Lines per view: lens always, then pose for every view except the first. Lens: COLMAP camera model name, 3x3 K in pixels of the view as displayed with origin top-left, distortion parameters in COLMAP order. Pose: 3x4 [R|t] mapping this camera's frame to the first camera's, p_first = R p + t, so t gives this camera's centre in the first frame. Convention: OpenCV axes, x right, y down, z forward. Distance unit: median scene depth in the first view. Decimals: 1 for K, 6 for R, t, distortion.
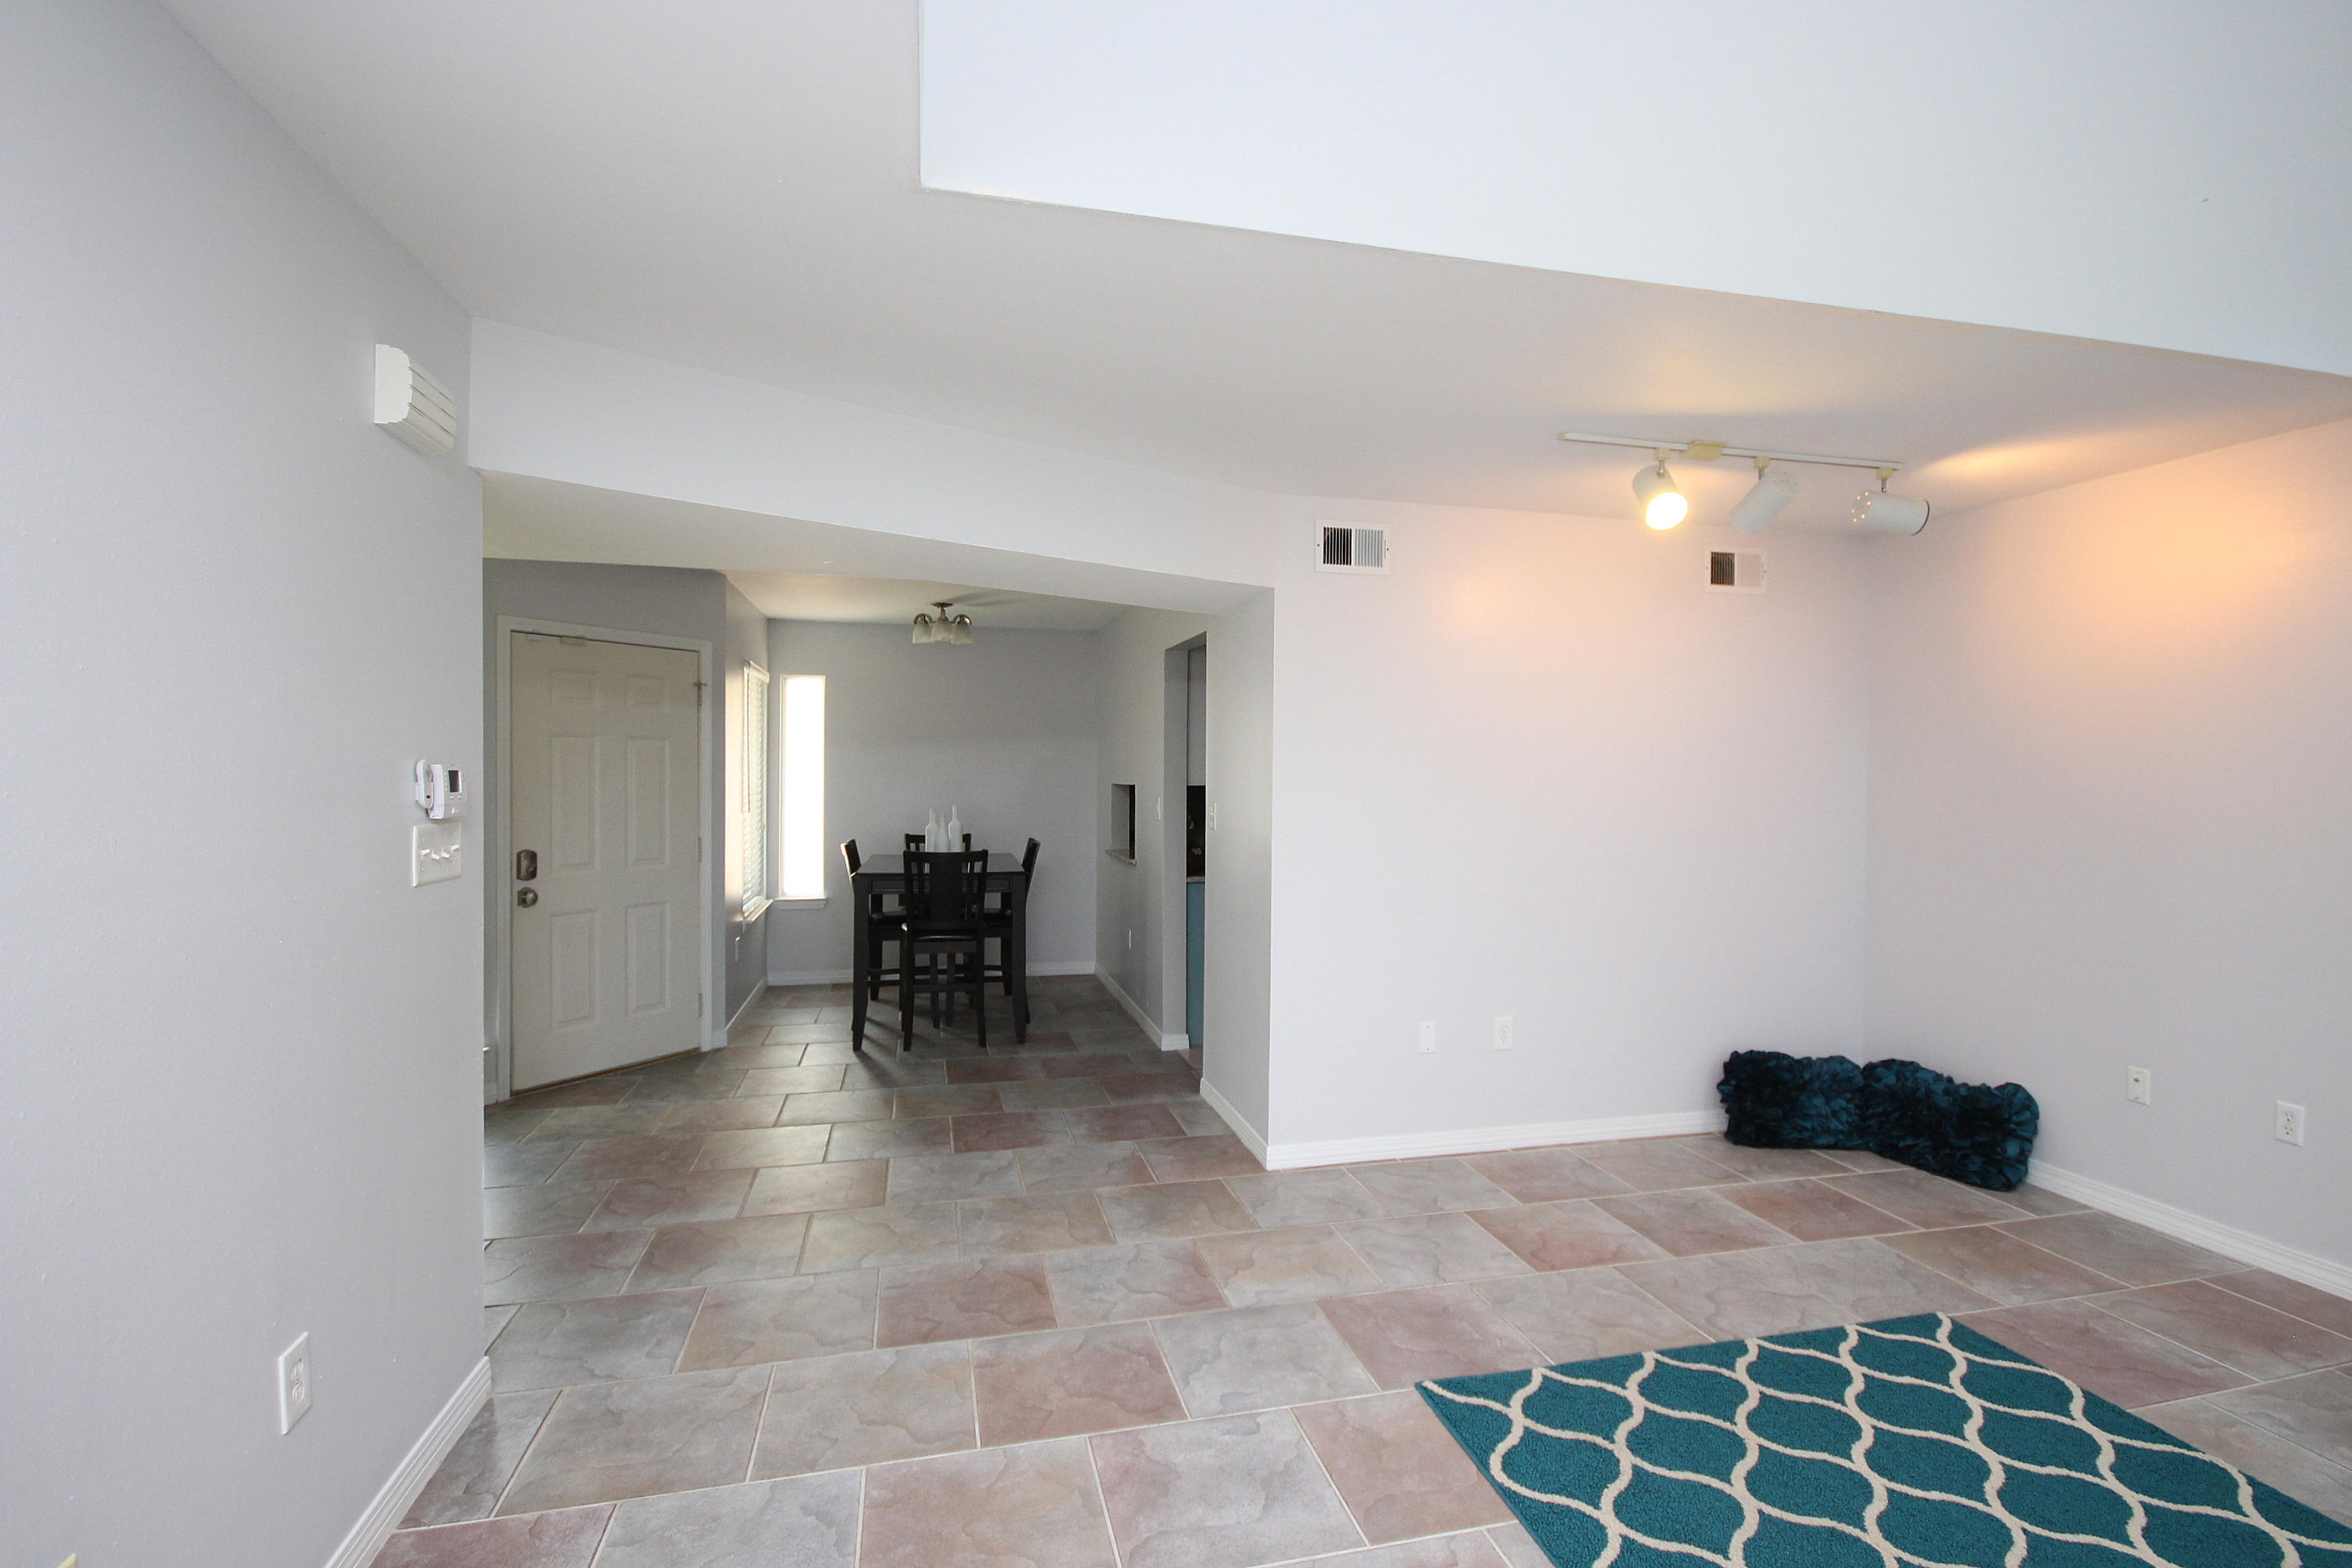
lens RADIAL K [[1089.5, 0, 1175.5], [0, 1089.5, 776.6], [0, 0, 1]] dist [0.000294, -0.007730]
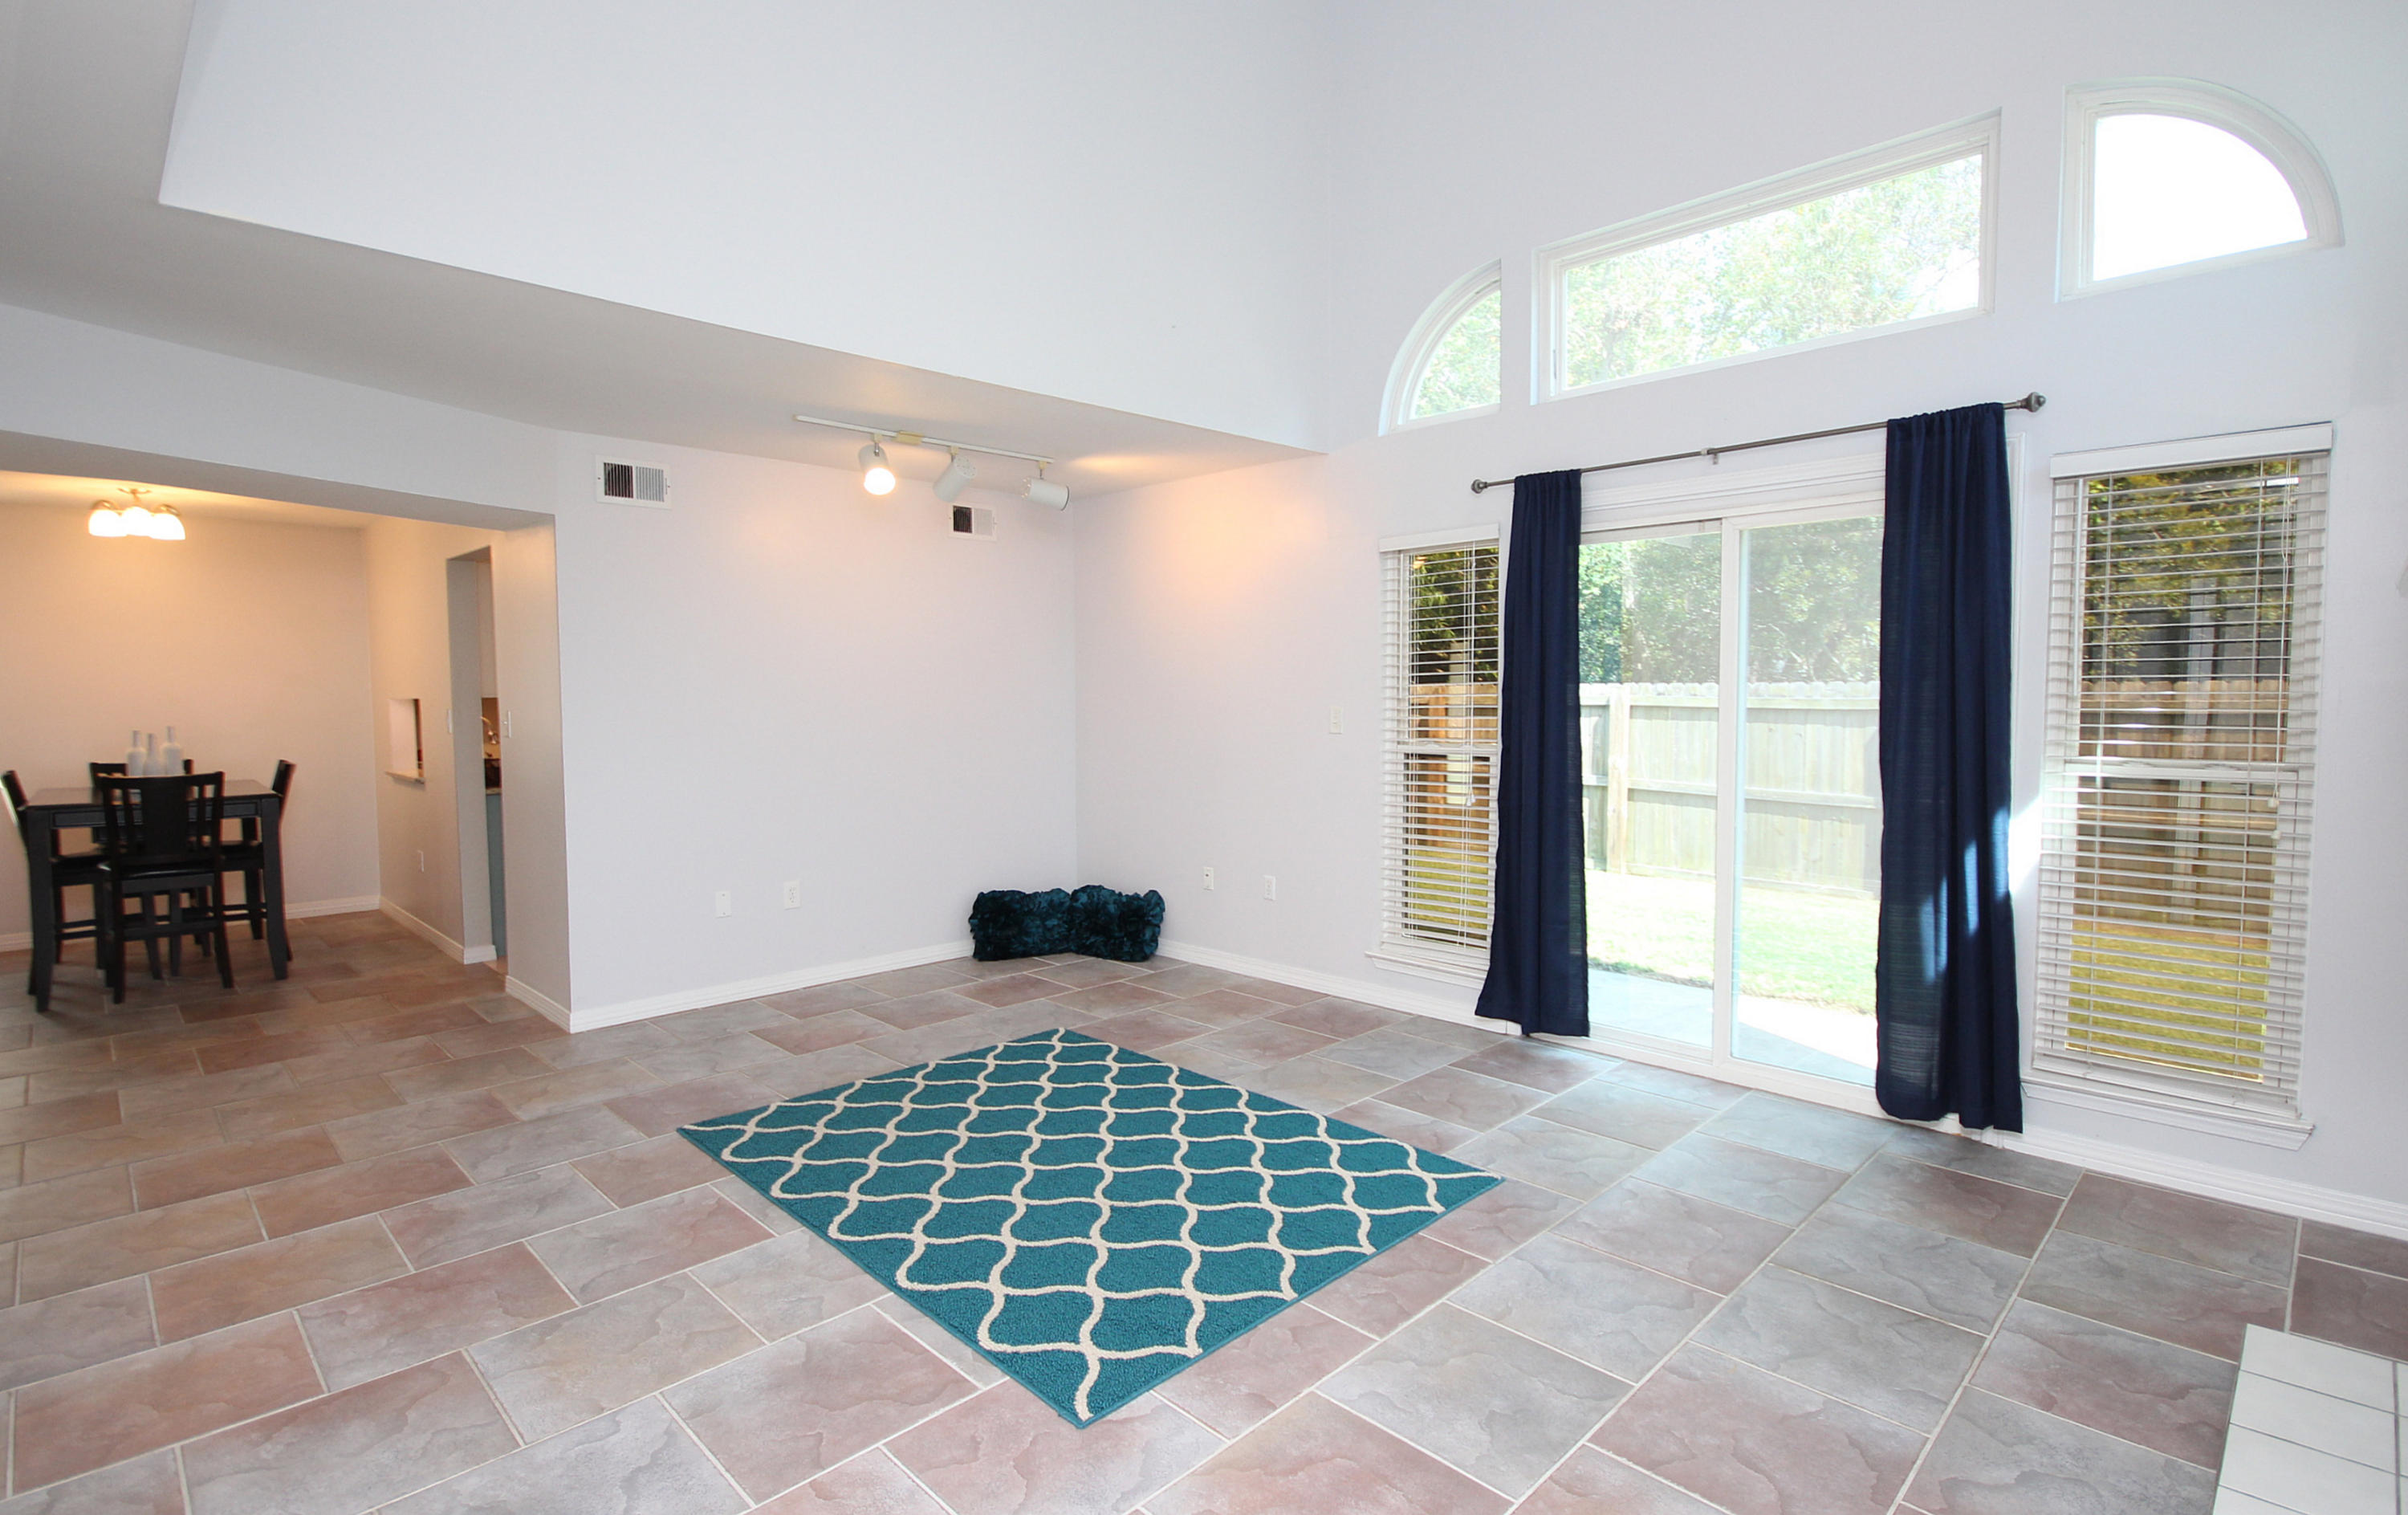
lens RADIAL K [[1154.7, 0, 1222.9], [0, 1154.7, 746.3], [0, 0, 1]] dist [-0.000590, -0.004344]
pose [[0.847115, -0.035856, 0.530199, 0.039297], [0.011887, 0.998750, 0.048550, 0.017104], [-0.531277, -0.034825, 0.846482, -0.408583]]
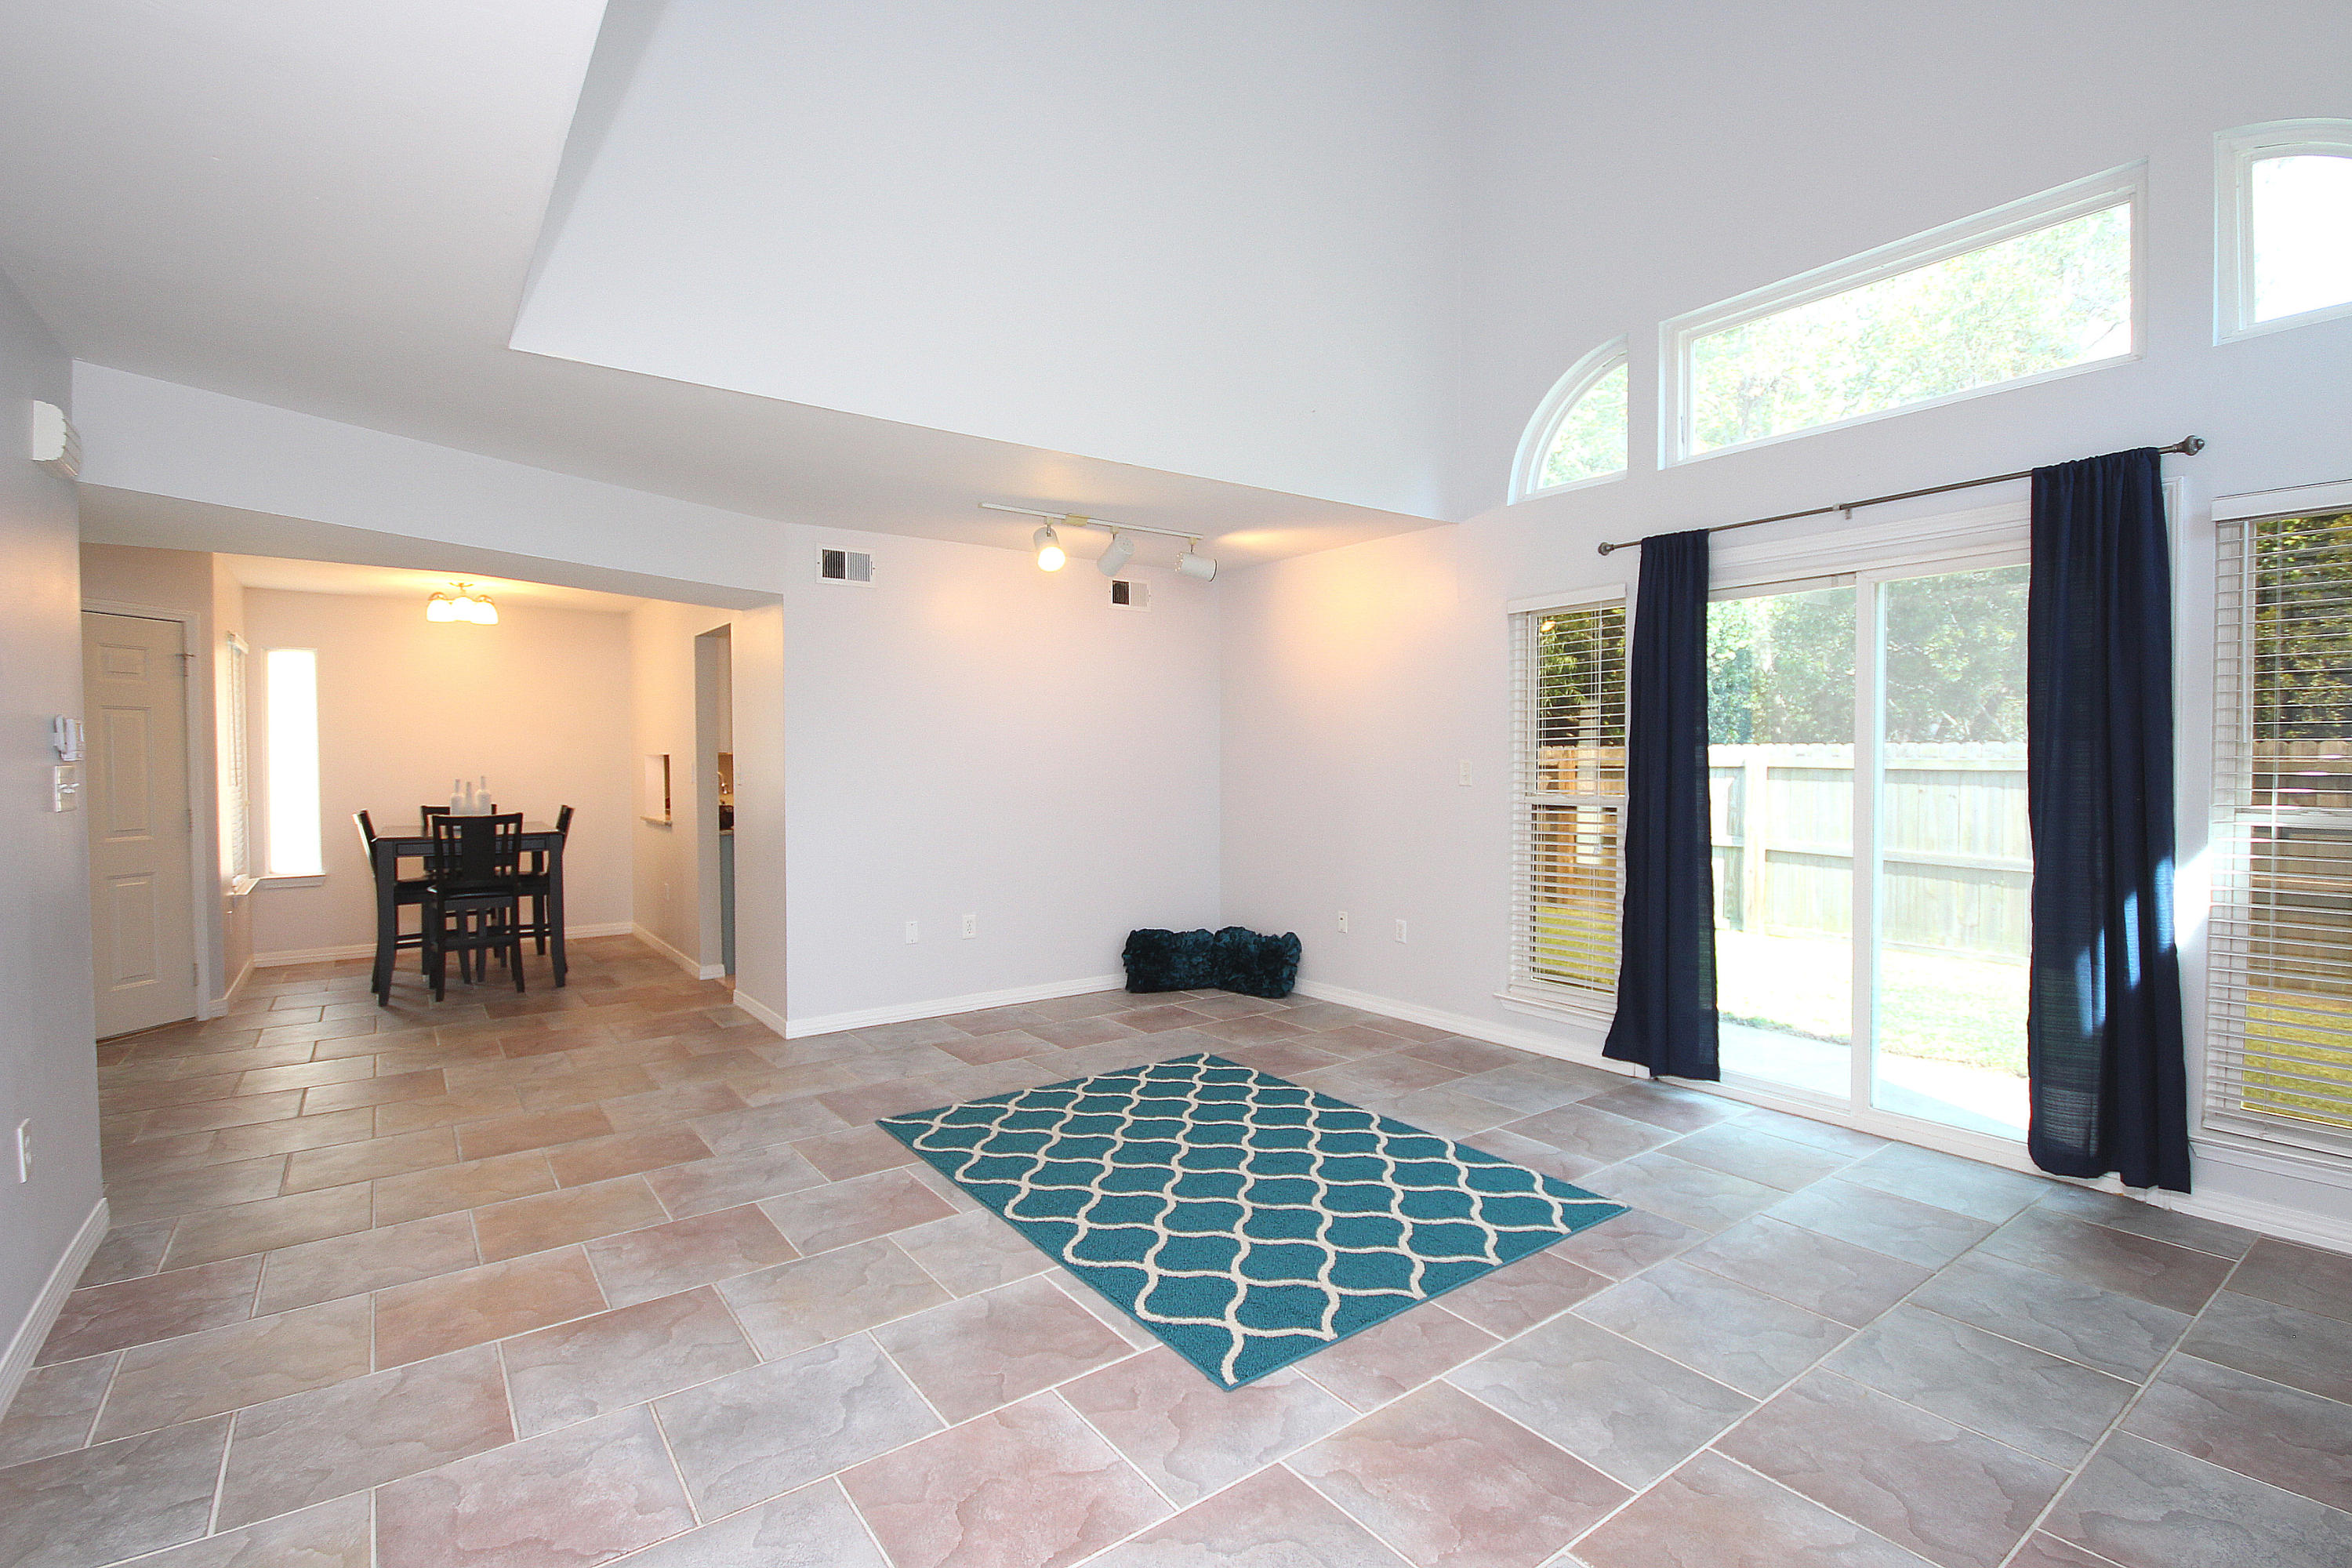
lens RADIAL K [[1089.5, 0, 1181.5], [0, 1089.5, 777.6], [0, 0, 1]] dist [0.000294, -0.007730]
pose [[0.920162, -0.016441, 0.391192, 0.016205], [0.010521, 0.999795, 0.017272, 0.034067], [-0.391396, -0.011777, 0.920147, -0.440421]]
